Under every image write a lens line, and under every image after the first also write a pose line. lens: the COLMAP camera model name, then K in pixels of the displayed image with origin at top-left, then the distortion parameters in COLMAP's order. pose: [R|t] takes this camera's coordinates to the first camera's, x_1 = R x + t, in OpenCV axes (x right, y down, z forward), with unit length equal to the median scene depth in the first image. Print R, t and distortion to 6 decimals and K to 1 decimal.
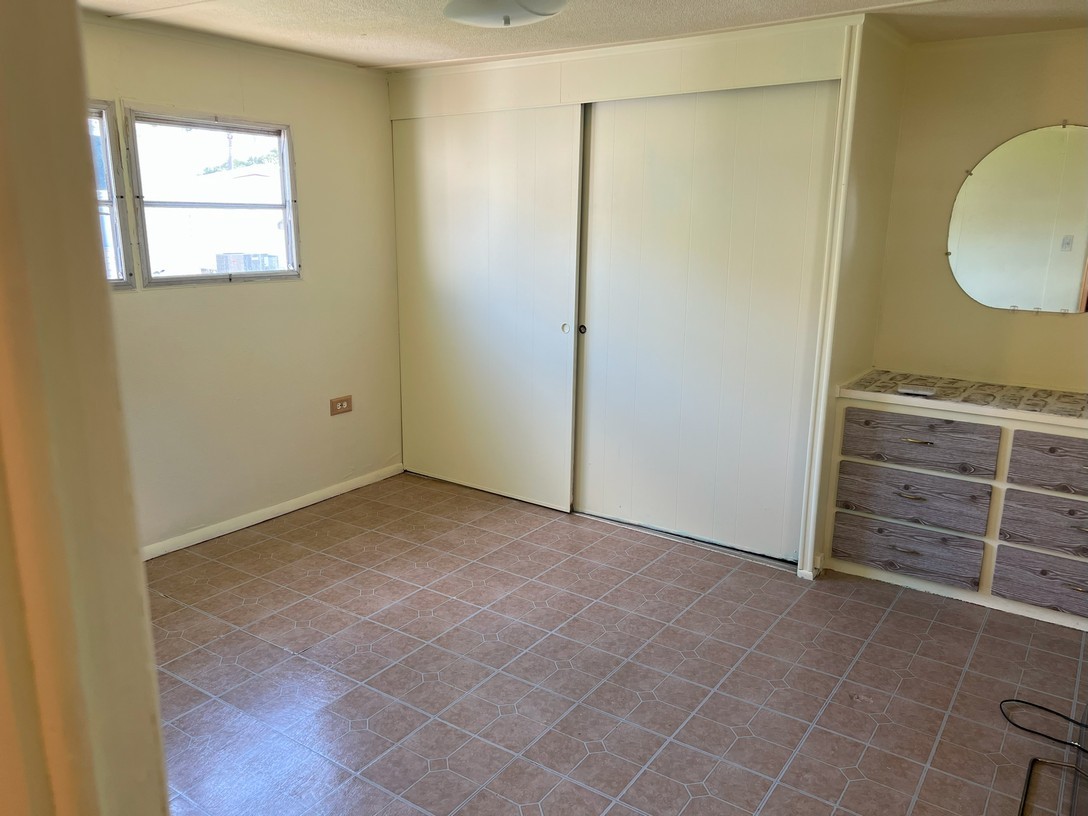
lens RADIAL K [[820.6, 0, 544.0], [0, 820.6, 404.3], [0, 0, 1]] dist [0.026614, -0.025266]
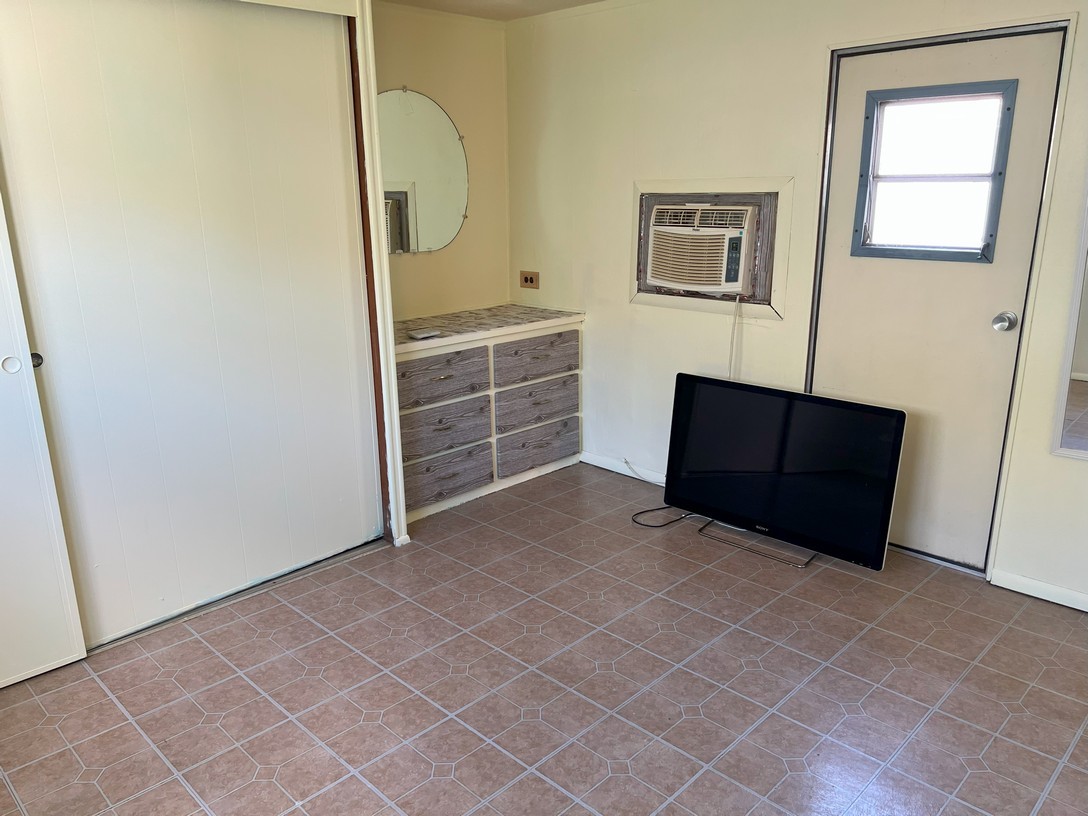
lens RADIAL K [[820.6, 0, 544.0], [0, 820.6, 414.5], [0, 0, 1]] dist [0.026614, -0.025266]
pose [[0.159058, -0.283420, 0.945713, -0.586117], [0.224357, 0.943222, 0.244940, -0.149013], [-0.961439, 0.173218, 0.213614, 0.653528]]
